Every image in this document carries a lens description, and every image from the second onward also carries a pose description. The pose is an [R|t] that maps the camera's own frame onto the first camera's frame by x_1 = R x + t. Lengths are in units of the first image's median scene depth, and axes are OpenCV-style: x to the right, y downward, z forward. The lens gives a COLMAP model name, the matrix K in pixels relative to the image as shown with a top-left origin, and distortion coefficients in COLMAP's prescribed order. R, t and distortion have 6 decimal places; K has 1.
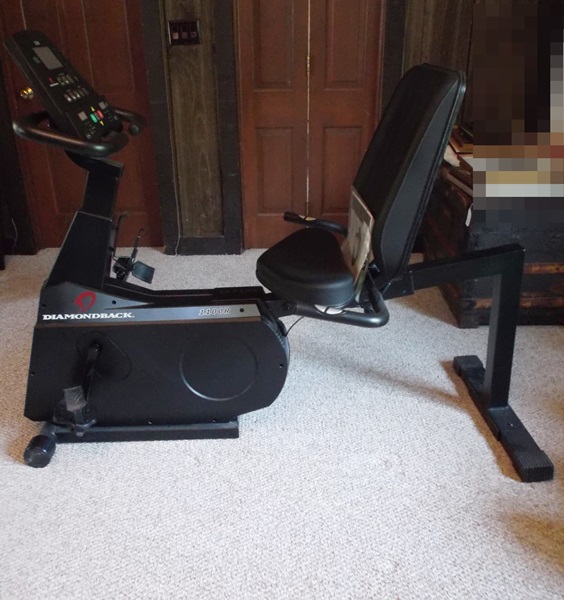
lens RADIAL K [[578.5, 0, 282.0], [0, 578.5, 300.0], [0, 0, 1]] dist [-0.070007, 0.009522]
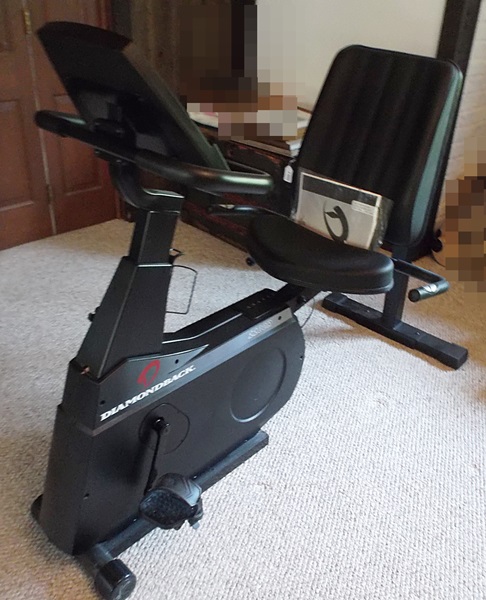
lens RADIAL K [[581.6, 0, 243.0], [0, 581.6, 300.0], [0, 0, 1]] dist [-0.017185, -0.008498]
pose [[0.709647, -0.315400, 0.630020, -0.680042], [0.243953, 0.948888, 0.200246, -0.209322], [-0.660976, 0.011591, 0.750318, 0.302895]]
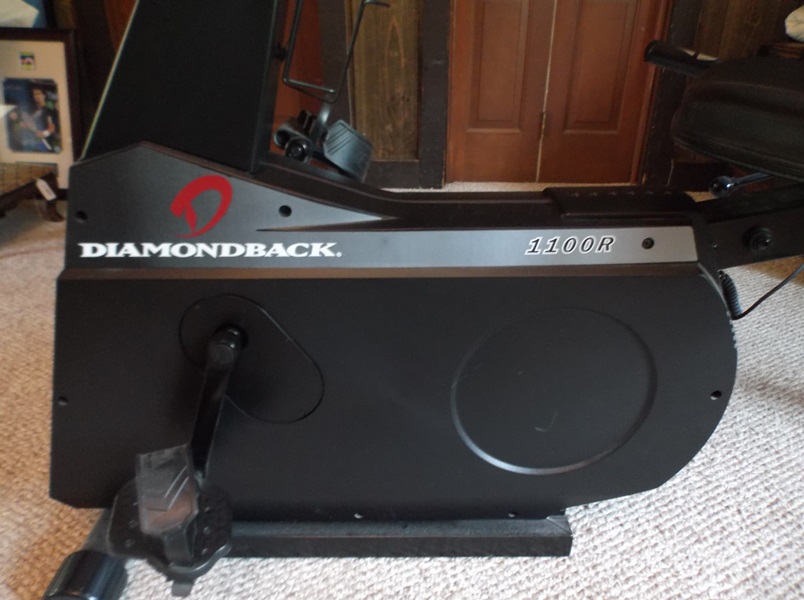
lens RADIAL K [[575.4, 0, 402.0], [0, 575.4, 300.0], [0, 0, 1]] dist [-0.003466, -0.005433]
pose [[0.999605, 0.024460, -0.013831, -0.204806], [-0.023737, 0.998457, 0.050208, 0.036685], [0.015038, -0.049860, 0.998643, 0.618796]]
